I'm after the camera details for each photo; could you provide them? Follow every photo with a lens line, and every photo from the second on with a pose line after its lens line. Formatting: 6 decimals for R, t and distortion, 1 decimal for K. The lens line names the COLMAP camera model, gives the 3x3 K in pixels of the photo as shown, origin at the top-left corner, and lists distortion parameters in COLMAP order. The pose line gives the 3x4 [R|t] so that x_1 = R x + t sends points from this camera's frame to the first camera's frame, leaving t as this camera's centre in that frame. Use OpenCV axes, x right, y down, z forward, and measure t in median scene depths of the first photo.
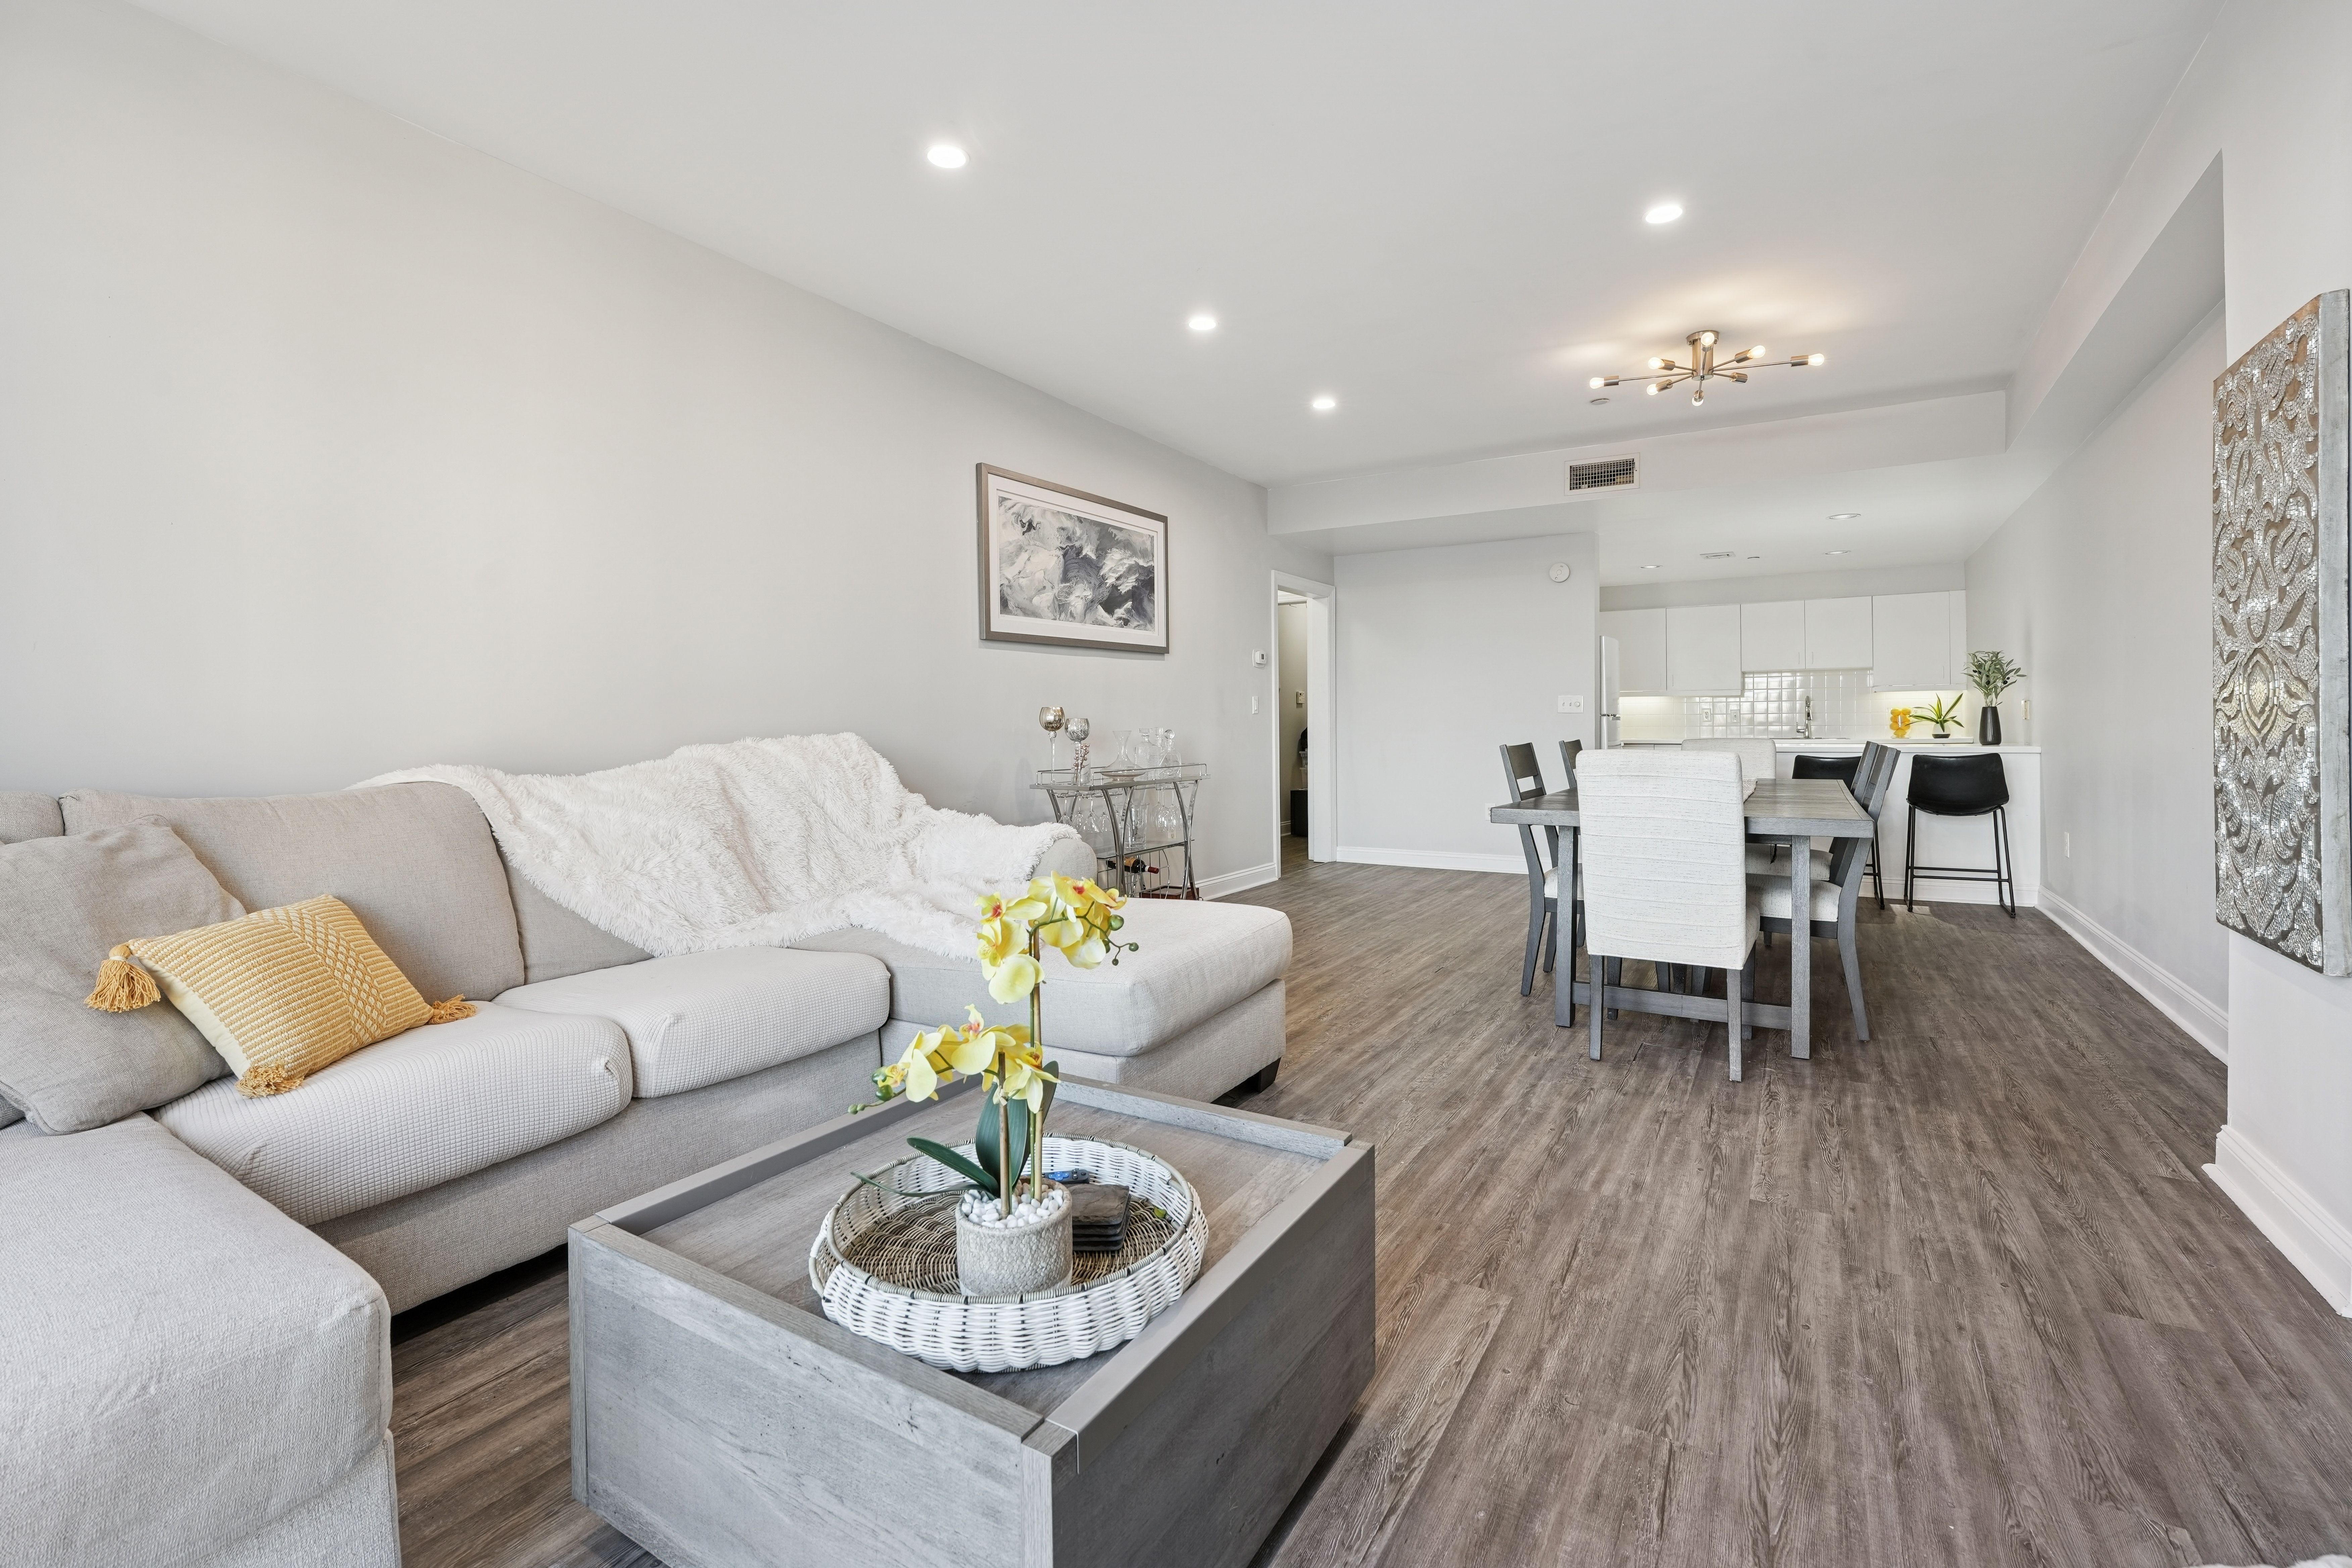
lens RADIAL K [[1033.3, 0, 1172.9], [0, 1033.3, 731.8], [0, 0, 1]] dist [-0.023250, -0.000250]
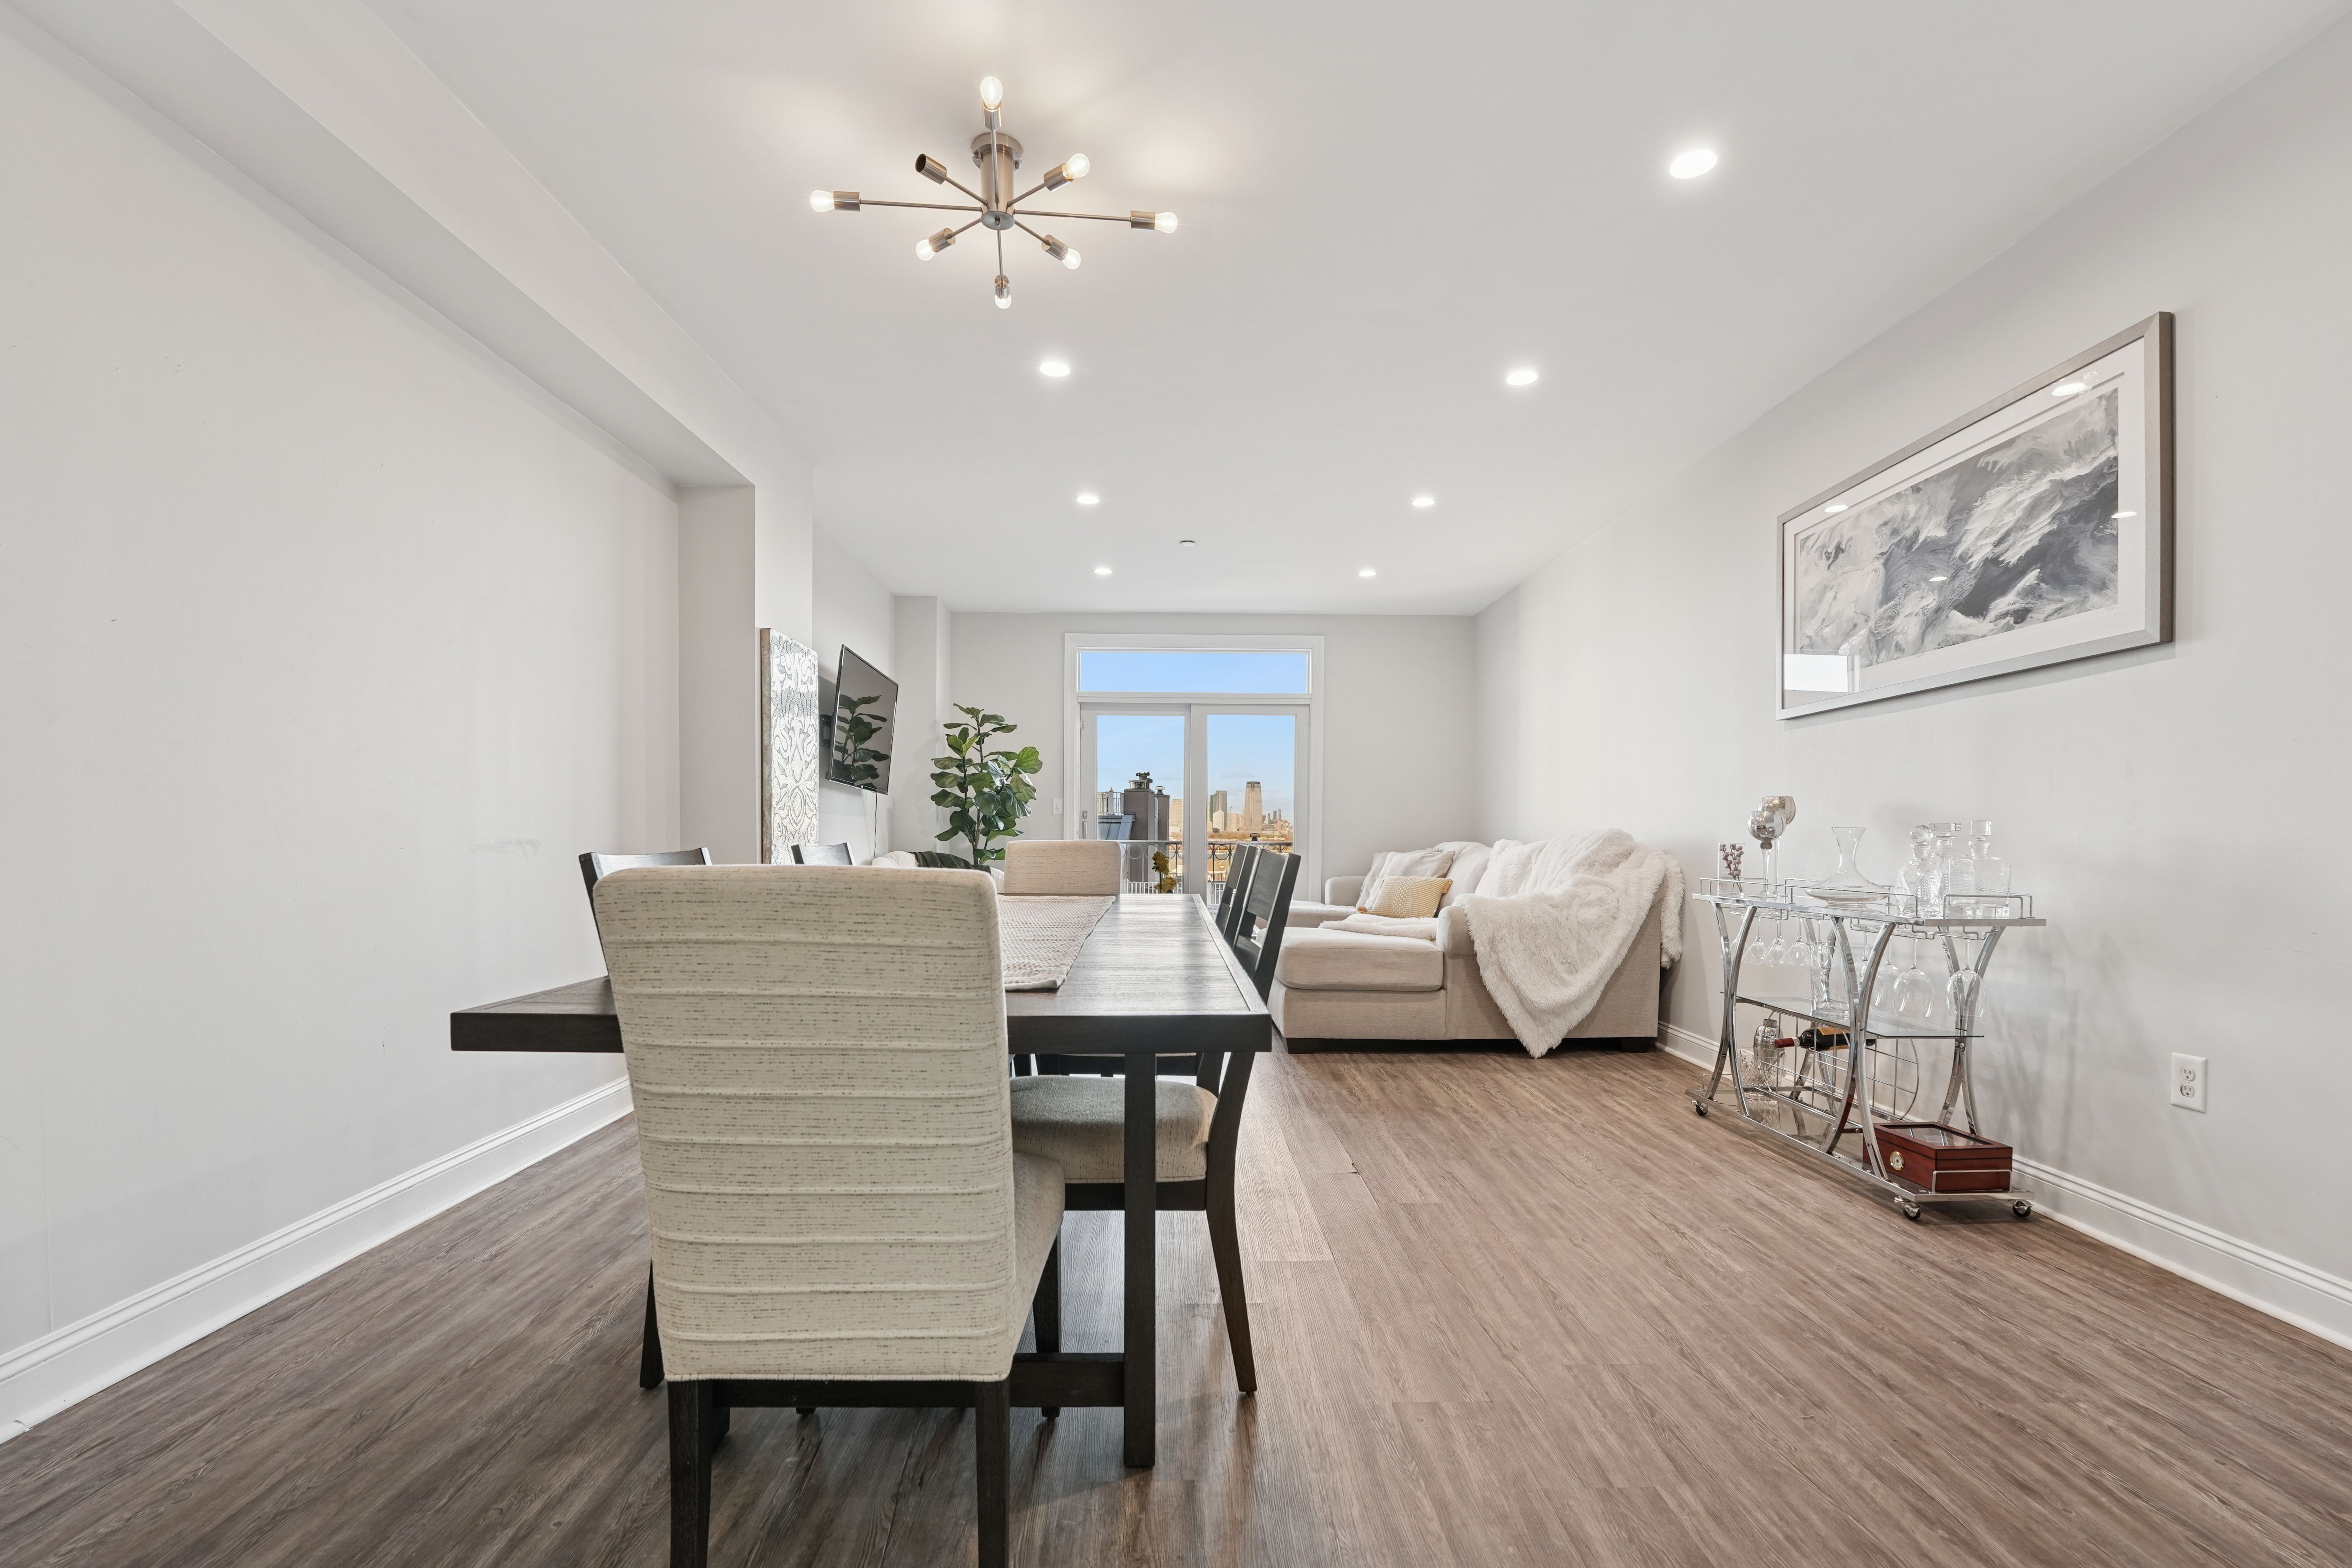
lens RADIAL K [[1040.3, 0, 1178.7], [0, 1040.3, 859.1], [0, 0, 1]] dist [-0.015276, 0.000235]
pose [[-0.841991, 0.016011, -0.539254, 0.579211], [-0.002468, 0.999435, 0.033527, -0.001374], [0.539486, 0.029560, -0.841476, 1.196485]]
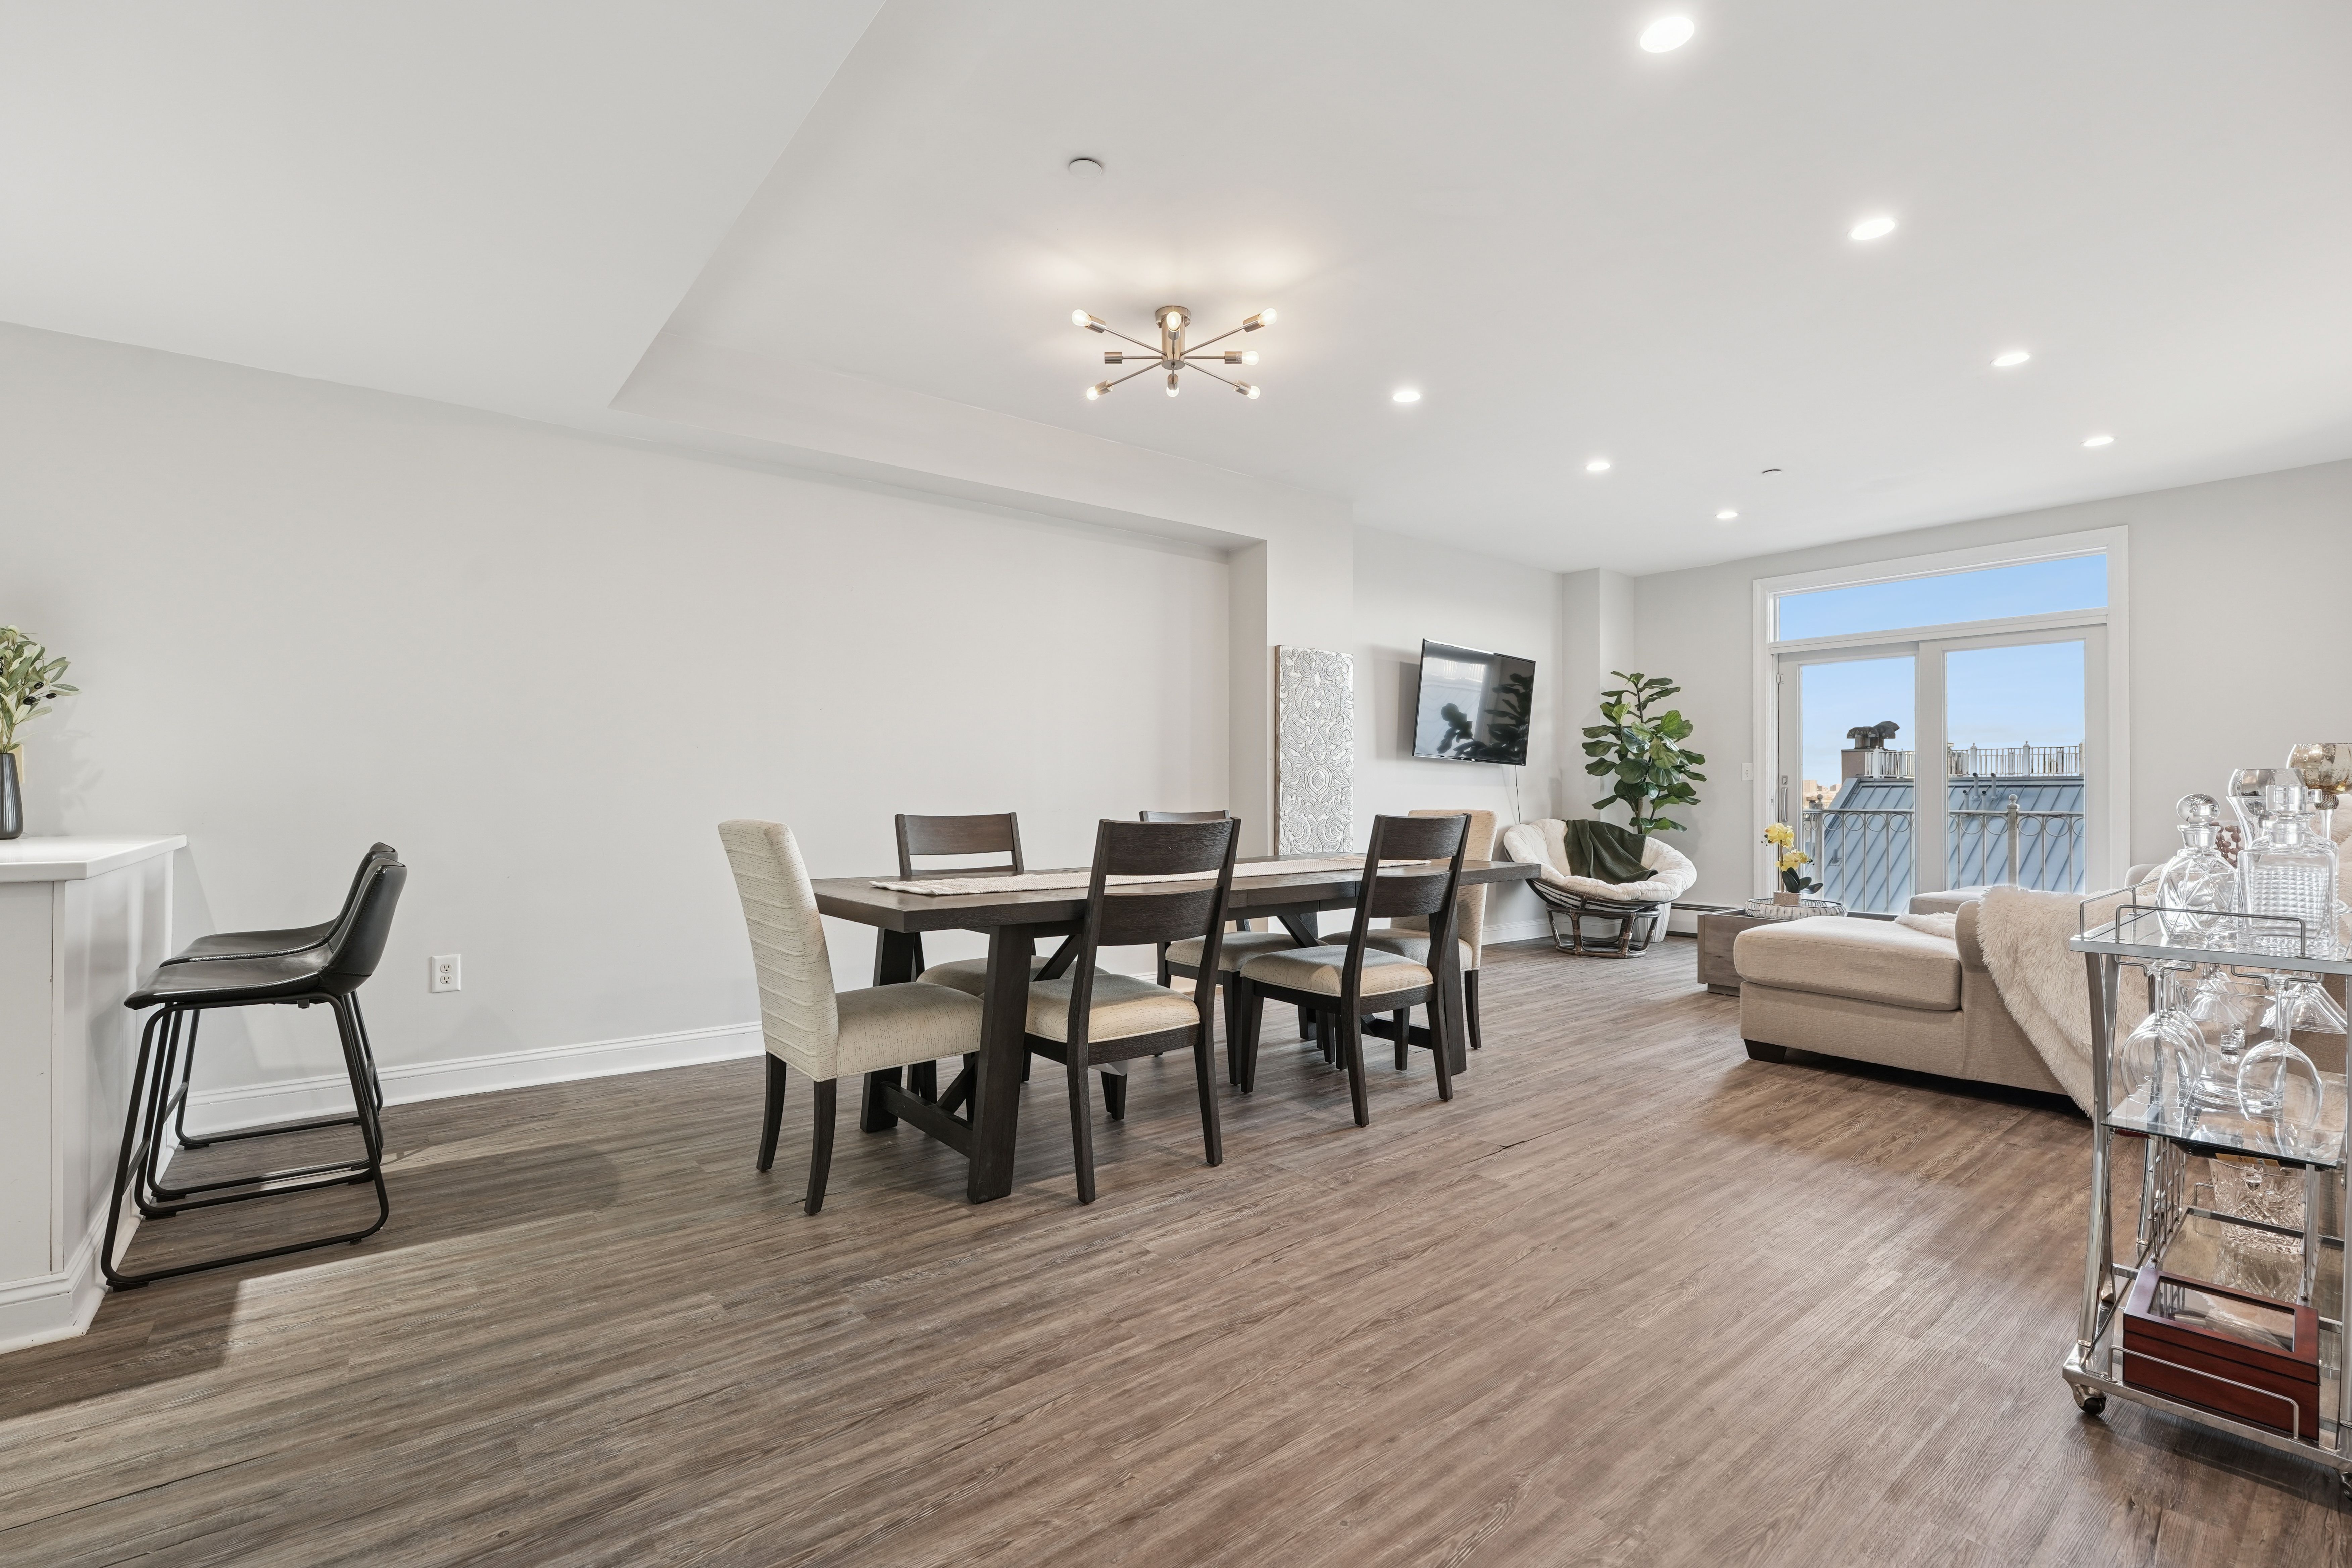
lens RADIAL K [[1050.2, 0, 1176.0], [0, 1050.2, 784.0], [0, 0, 1]] dist [-0.014894, -0.000074]
pose [[-0.940464, 0.008145, 0.339796, 0.180888], [0.006093, 0.999956, -0.007106, -0.004621], [-0.339839, -0.004612, -0.940472, 1.364973]]
